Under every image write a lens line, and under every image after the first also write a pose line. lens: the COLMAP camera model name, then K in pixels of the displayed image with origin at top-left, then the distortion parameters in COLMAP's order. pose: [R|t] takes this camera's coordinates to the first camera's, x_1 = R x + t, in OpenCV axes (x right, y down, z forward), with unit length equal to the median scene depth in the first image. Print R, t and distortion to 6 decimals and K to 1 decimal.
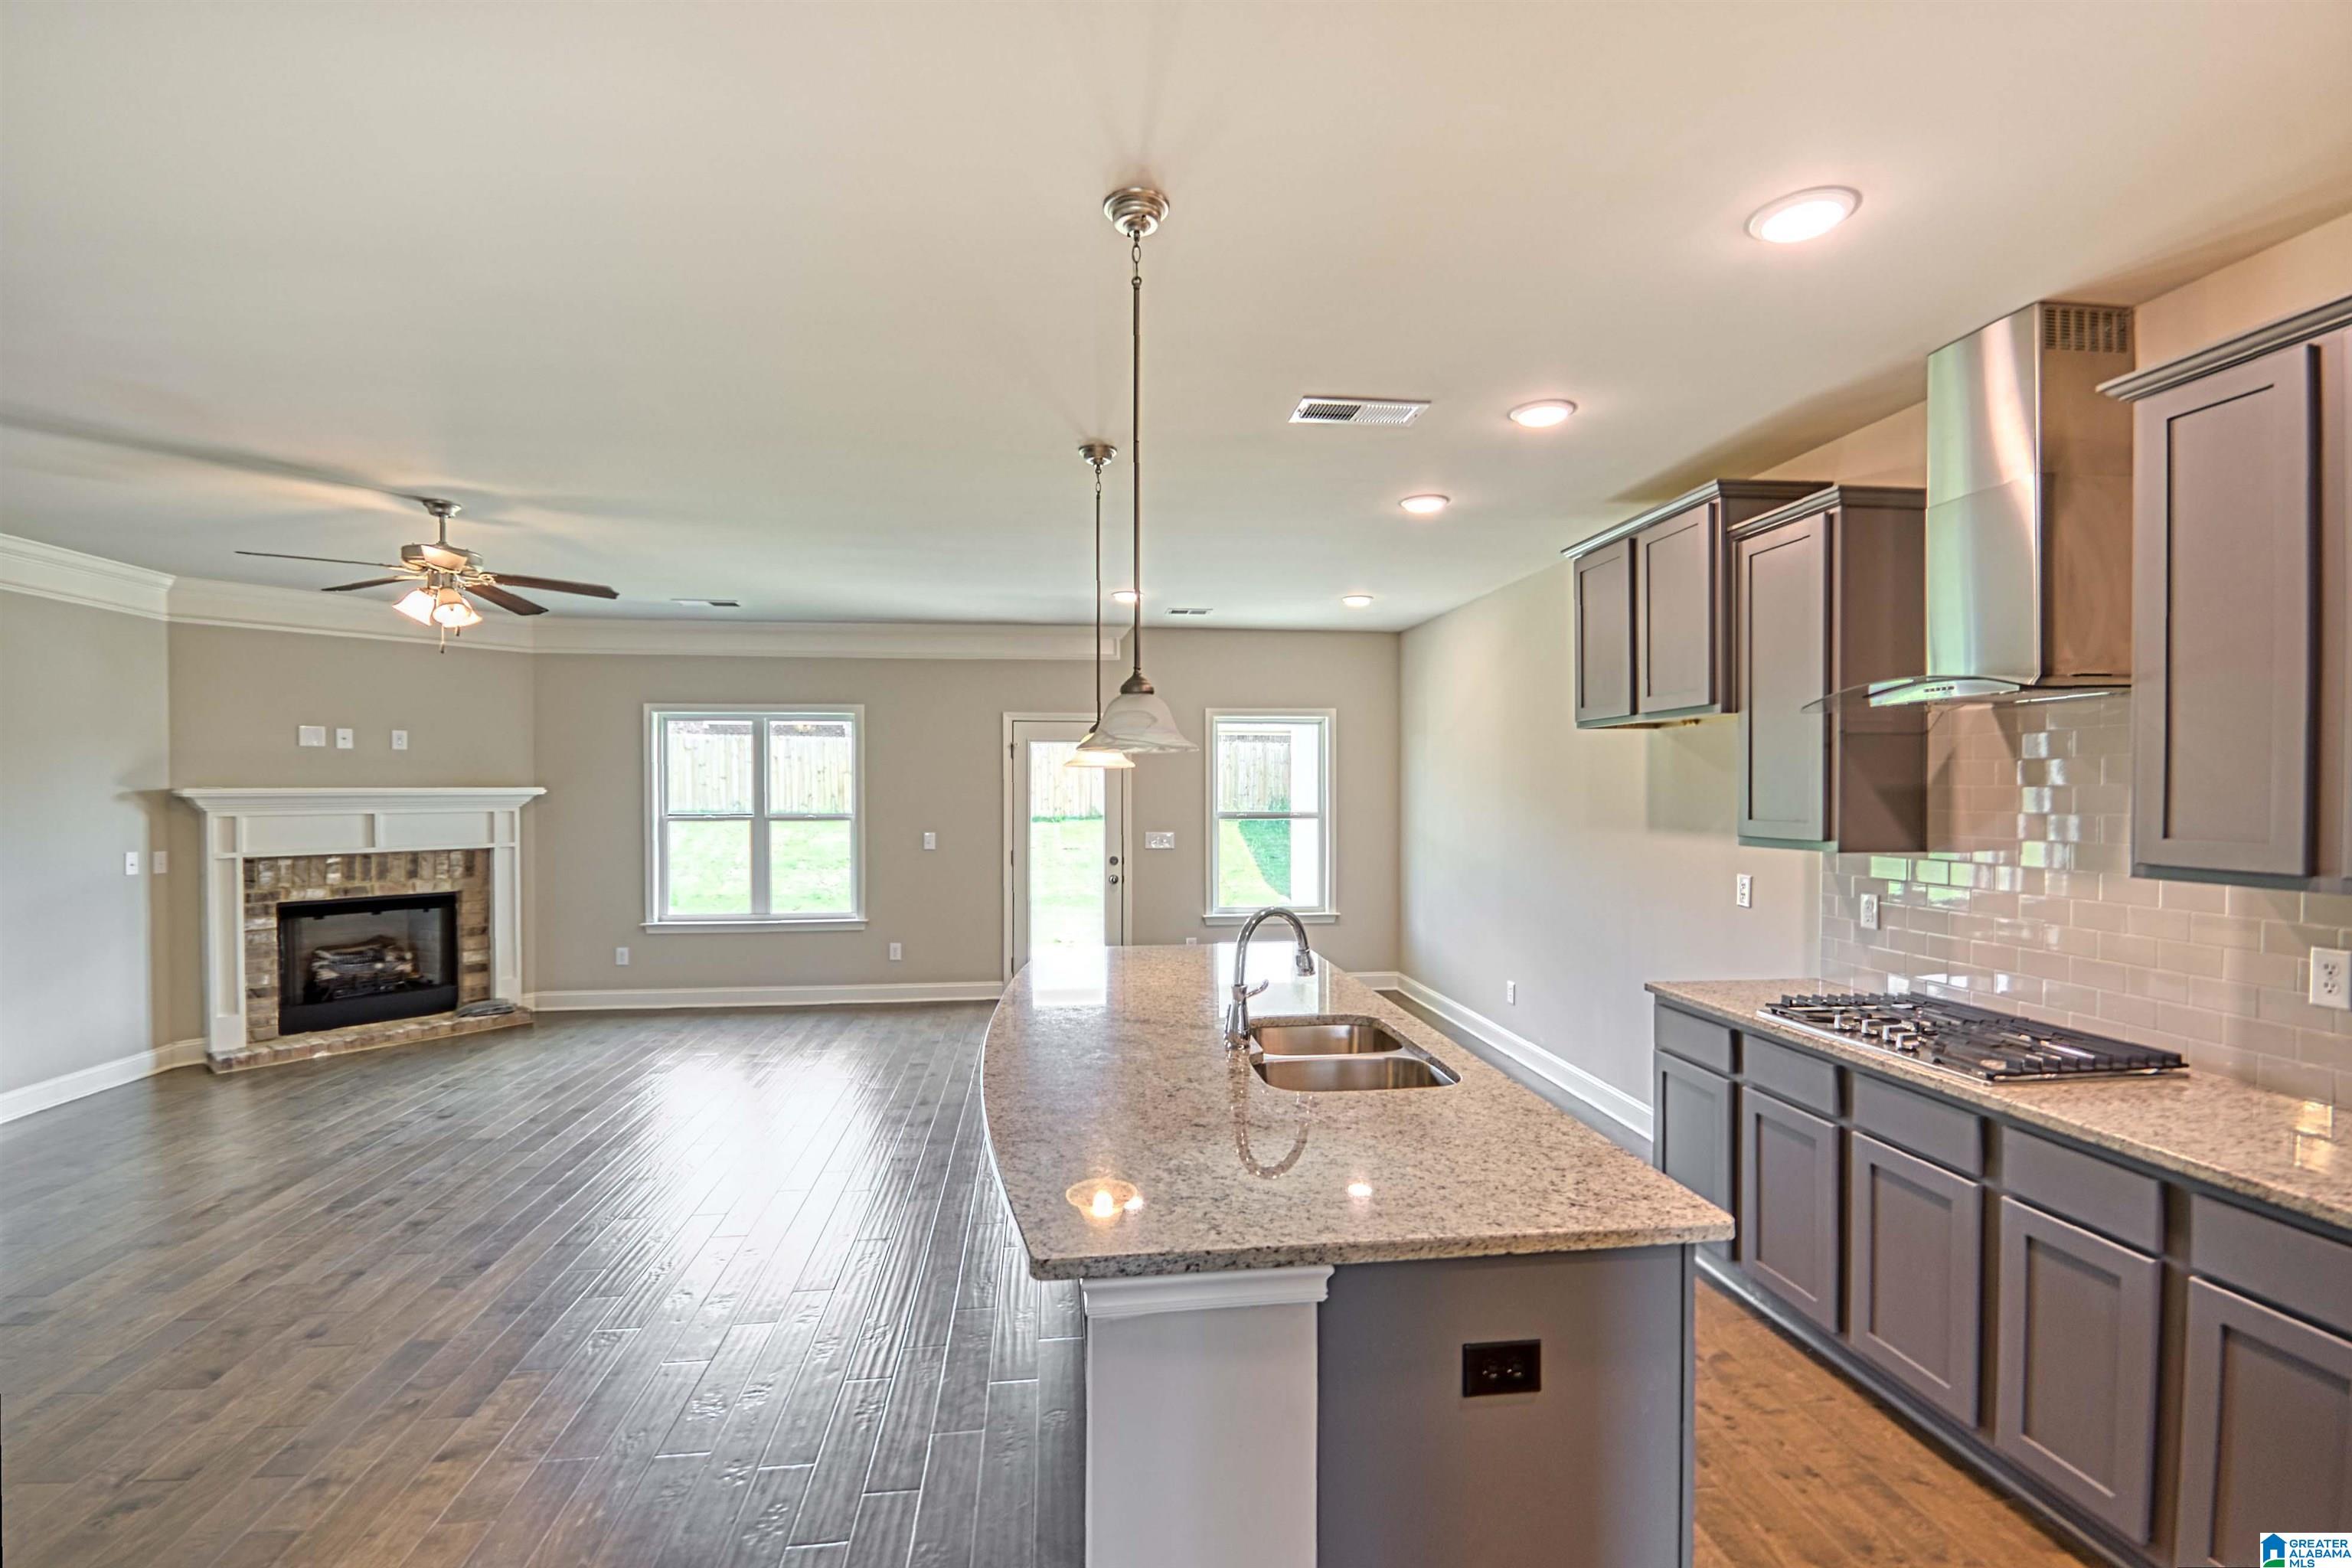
lens RADIAL K [[1039.1, 0, 1171.9], [0, 1039.1, 800.1], [0, 0, 1]] dist [-0.003988, -0.003131]
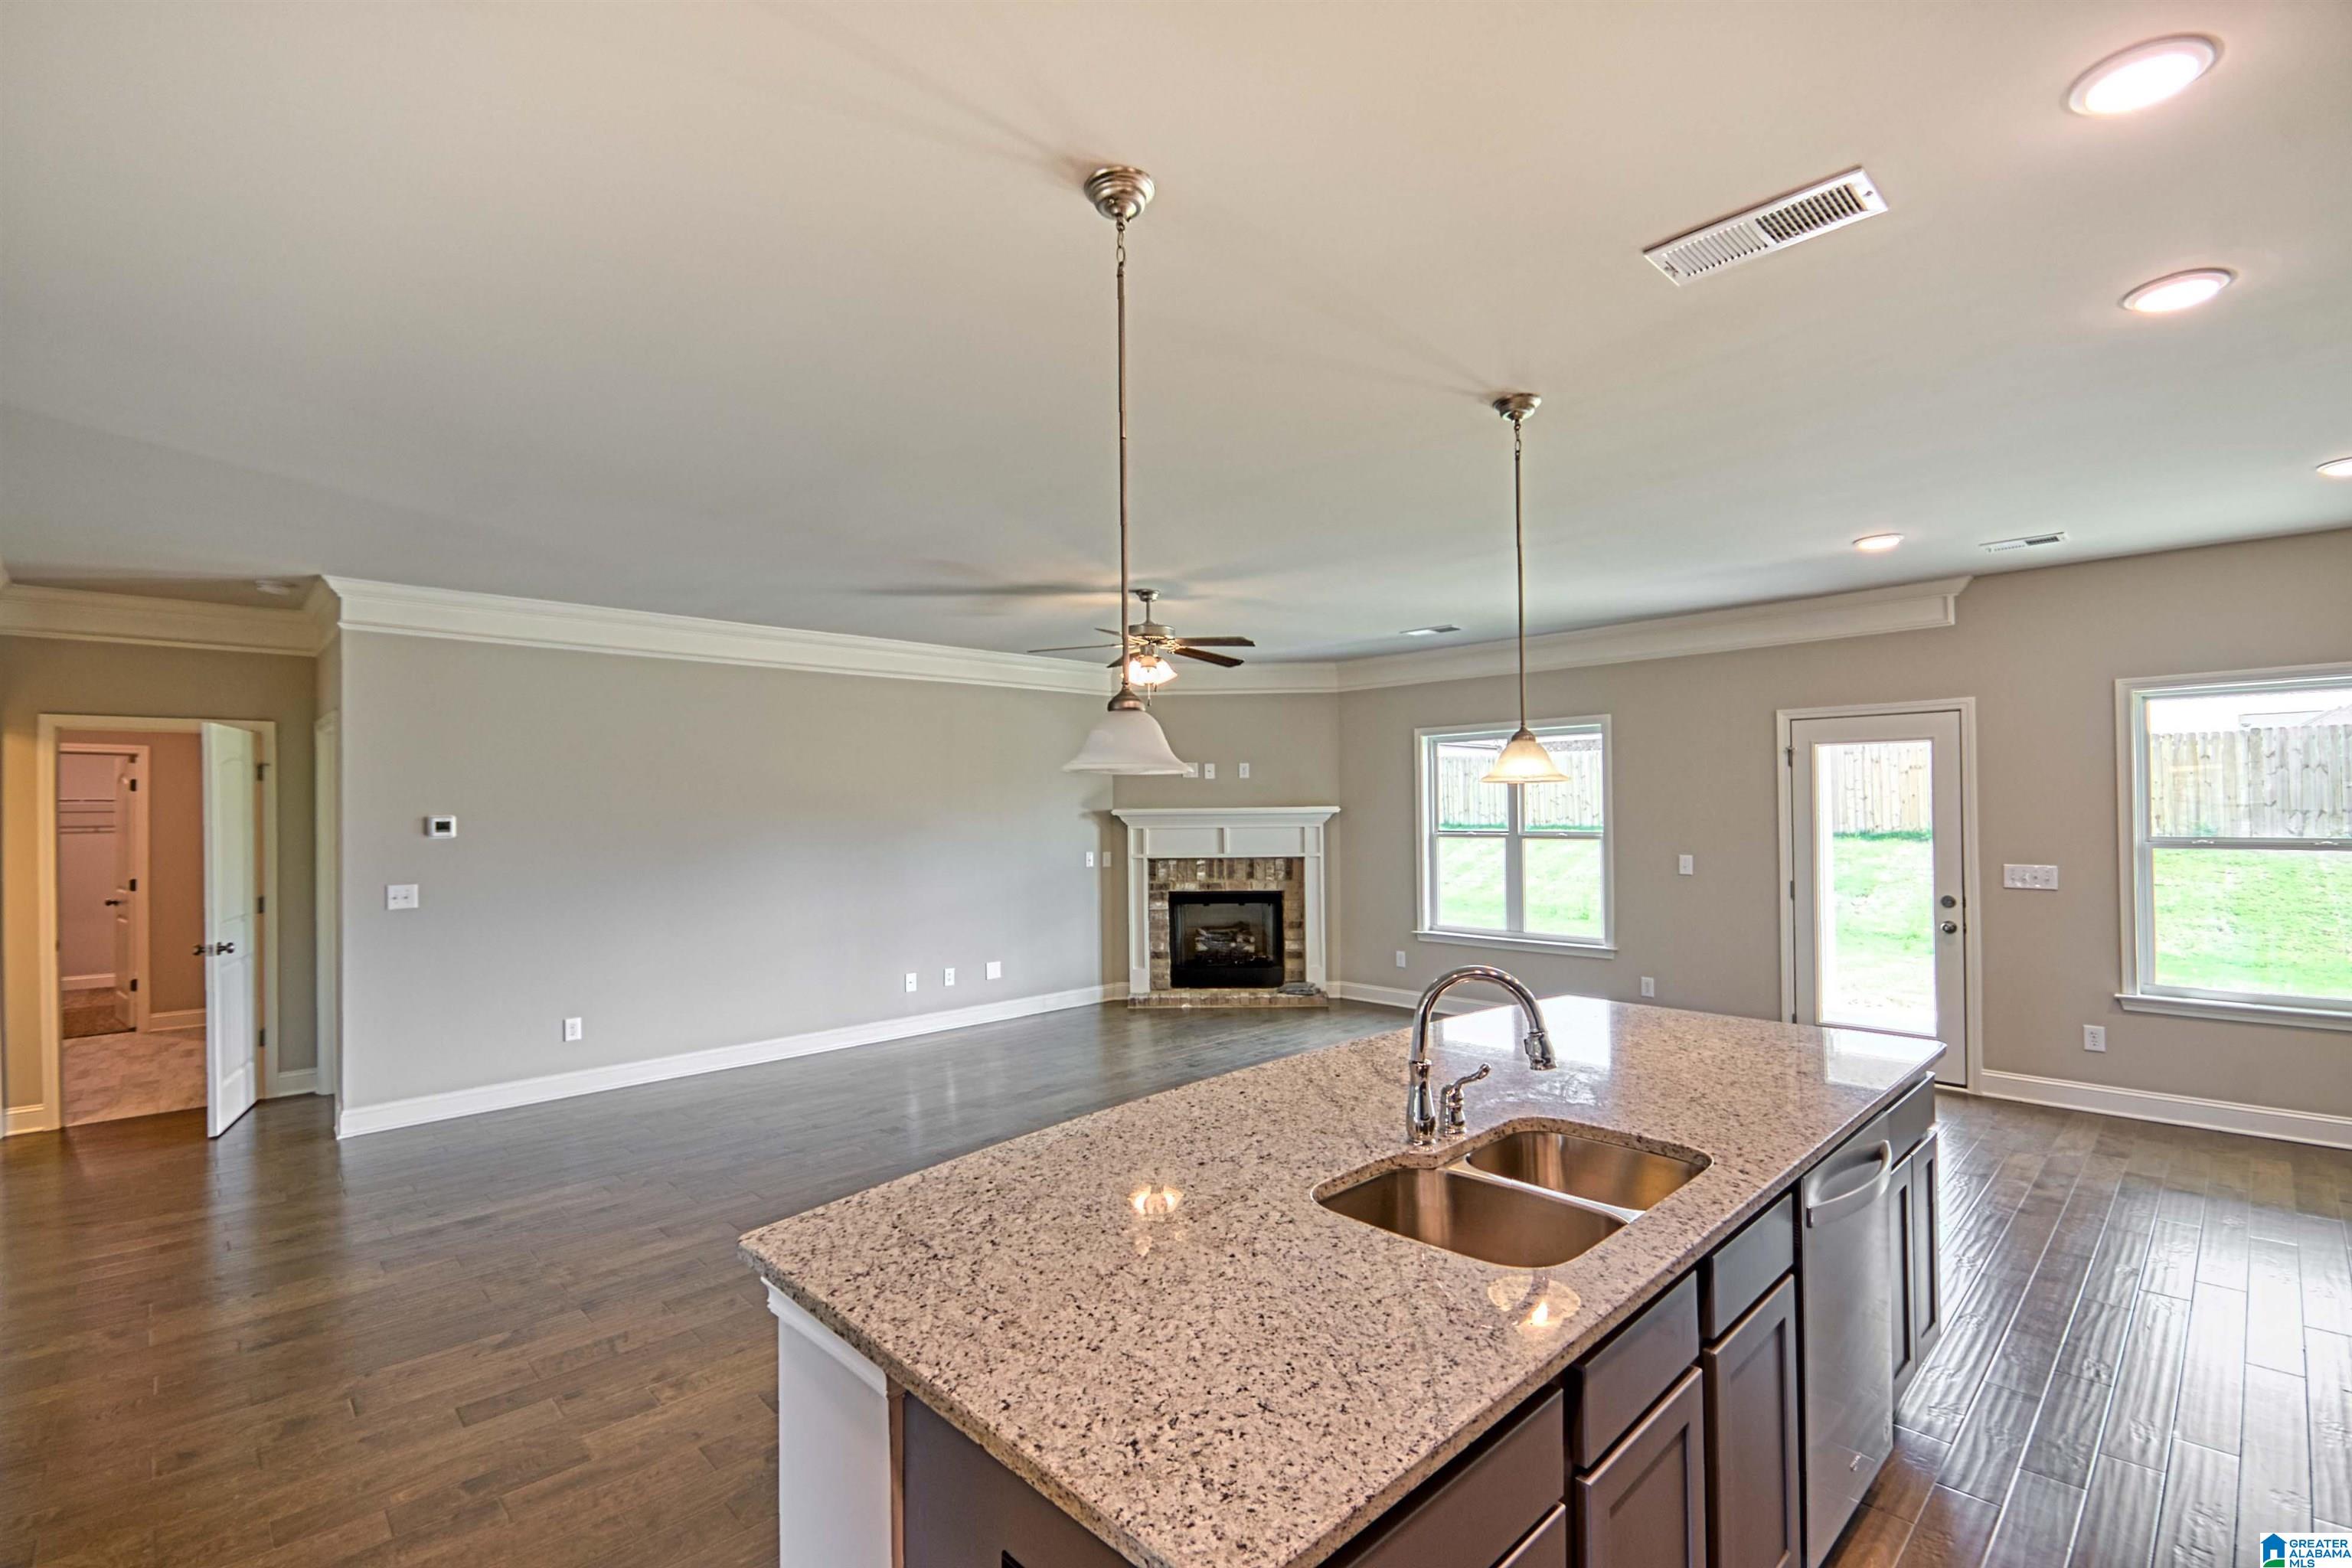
lens RADIAL K [[1039.1, 0, 1168.6], [0, 1039.1, 802.5], [0, 0, 1]] dist [-0.003988, -0.003131]
pose [[0.602214, -0.009731, -0.798275, 0.239966], [0.000897, 0.999933, -0.011513, -0.003569], [0.798334, 0.006218, 0.602183, 0.157415]]
